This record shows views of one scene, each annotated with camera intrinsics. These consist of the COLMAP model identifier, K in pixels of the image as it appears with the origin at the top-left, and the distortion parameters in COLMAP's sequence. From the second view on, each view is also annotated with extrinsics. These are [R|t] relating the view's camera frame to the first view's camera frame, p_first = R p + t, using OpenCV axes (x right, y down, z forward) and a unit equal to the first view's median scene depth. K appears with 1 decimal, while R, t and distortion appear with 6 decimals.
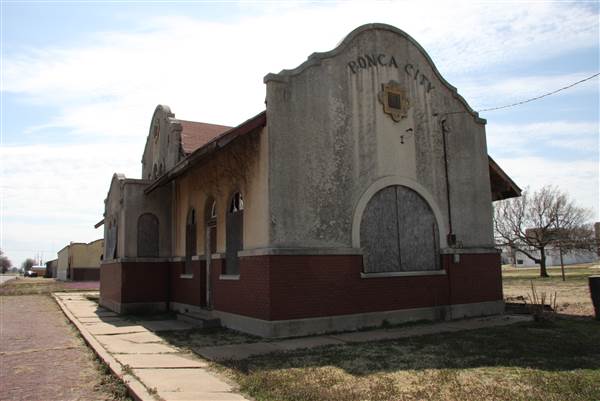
lens RADIAL K [[474.5, 0, 300.2], [0, 474.5, 201.3], [0, 0, 1]] dist [-0.166249, 0.155915]
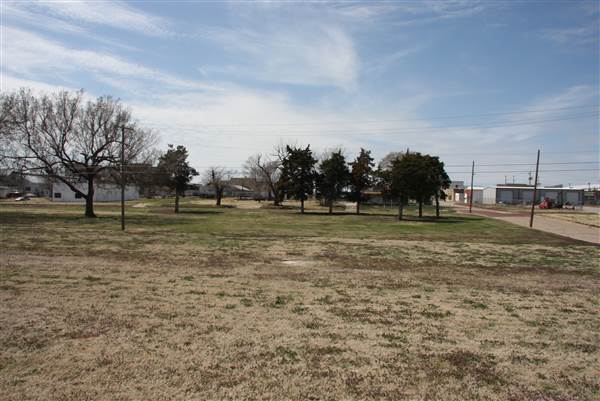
lens RADIAL K [[474.5, 0, 300.2], [0, 474.5, 201.3], [0, 0, 1]] dist [-0.166249, 0.155915]
pose [[0.580937, 0.039531, 0.812988, 0.656505], [-0.152465, 0.986426, 0.060982, 0.226564], [-0.799542, -0.159379, 0.579078, 1.574225]]
